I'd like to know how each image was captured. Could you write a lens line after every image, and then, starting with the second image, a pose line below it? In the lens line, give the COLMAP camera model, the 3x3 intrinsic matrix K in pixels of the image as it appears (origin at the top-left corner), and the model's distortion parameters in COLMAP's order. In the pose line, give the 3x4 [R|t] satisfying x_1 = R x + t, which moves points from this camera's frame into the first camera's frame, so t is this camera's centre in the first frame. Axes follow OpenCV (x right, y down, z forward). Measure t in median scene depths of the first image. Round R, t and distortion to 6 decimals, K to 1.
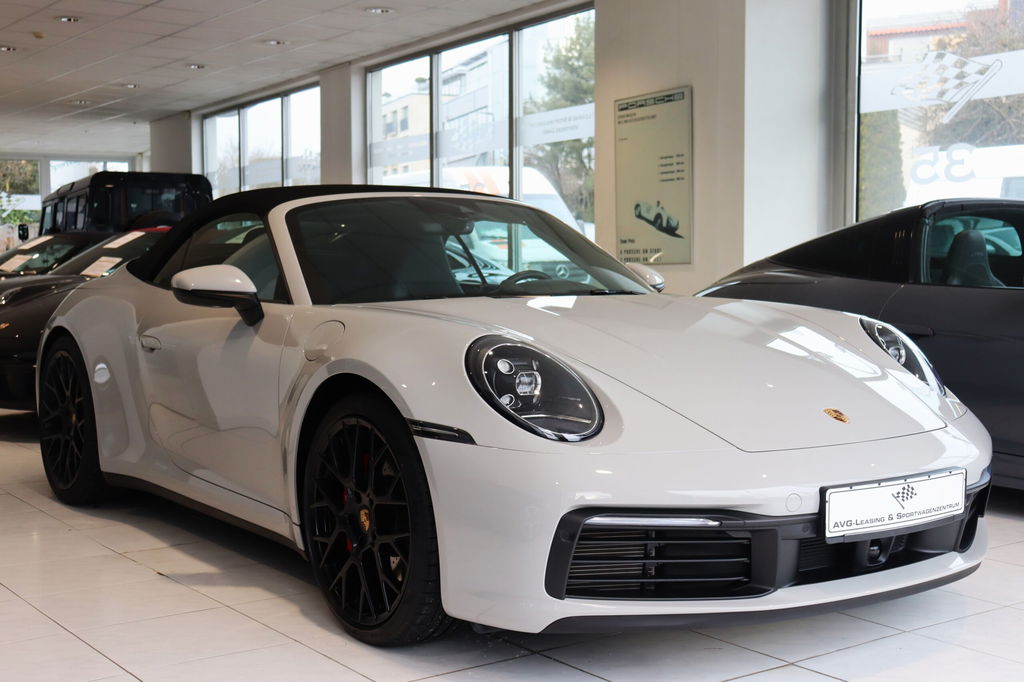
lens RADIAL K [[1321.7, 0, 512.0], [0, 1321.7, 341.0], [0, 0, 1]] dist [0.013551, 0.099314]
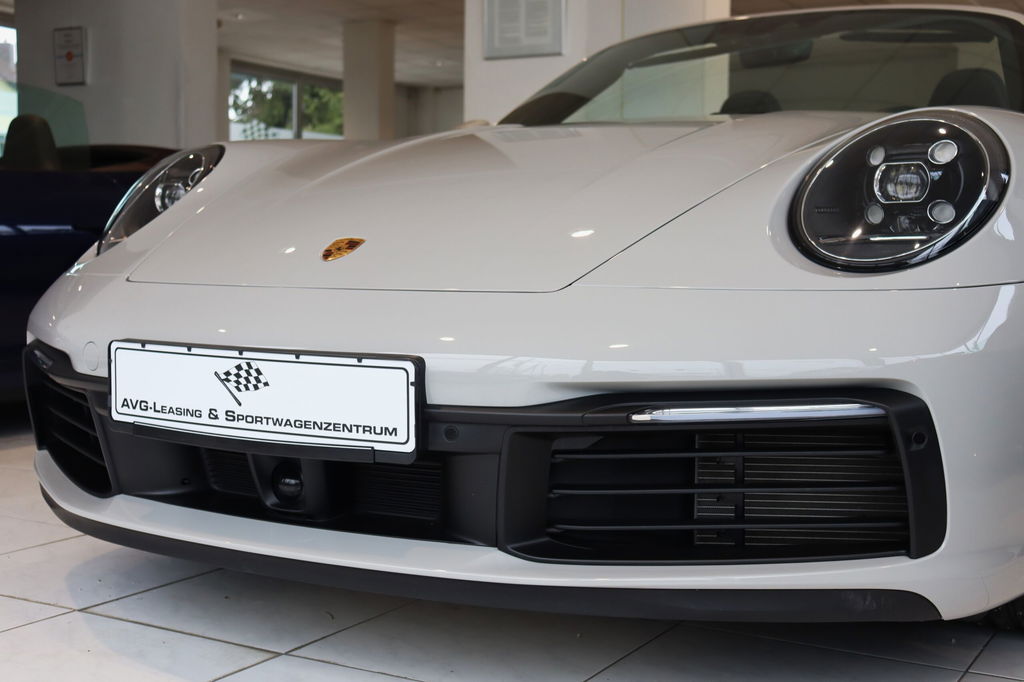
lens RADIAL K [[1321.7, 0, 512.0], [0, 1321.7, 341.0], [0, 0, 1]] dist [0.013551, 0.099314]
pose [[0.402363, 0.076430, -0.912284, 0.827789], [-0.067835, 0.996259, 0.053547, 0.063225], [0.912964, 0.040339, 0.406042, 0.873408]]
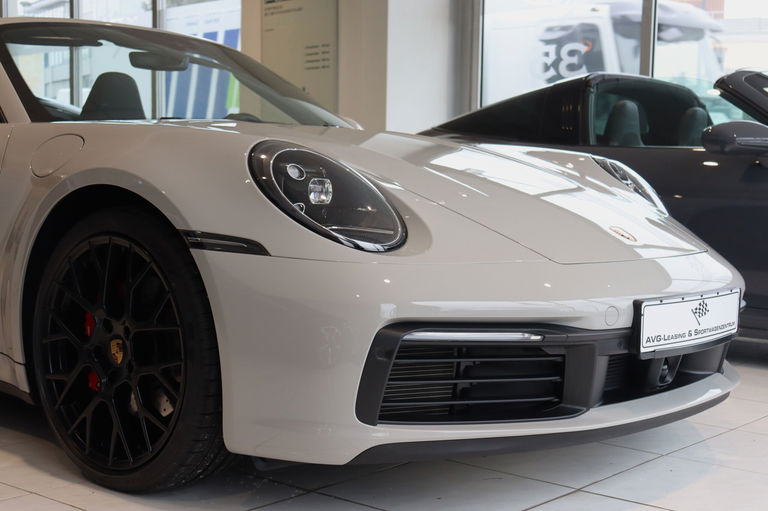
lens RADIAL K [[1126.3, 0, 384.0], [0, 1126.3, 255.5], [0, 0, 1]] dist [0.041828, 0.072576]
pose [[0.970926, 0.004863, 0.239329, -0.129532], [-0.006661, 0.999955, 0.006702, 0.070636], [-0.239286, -0.008101, 0.970915, 0.243714]]
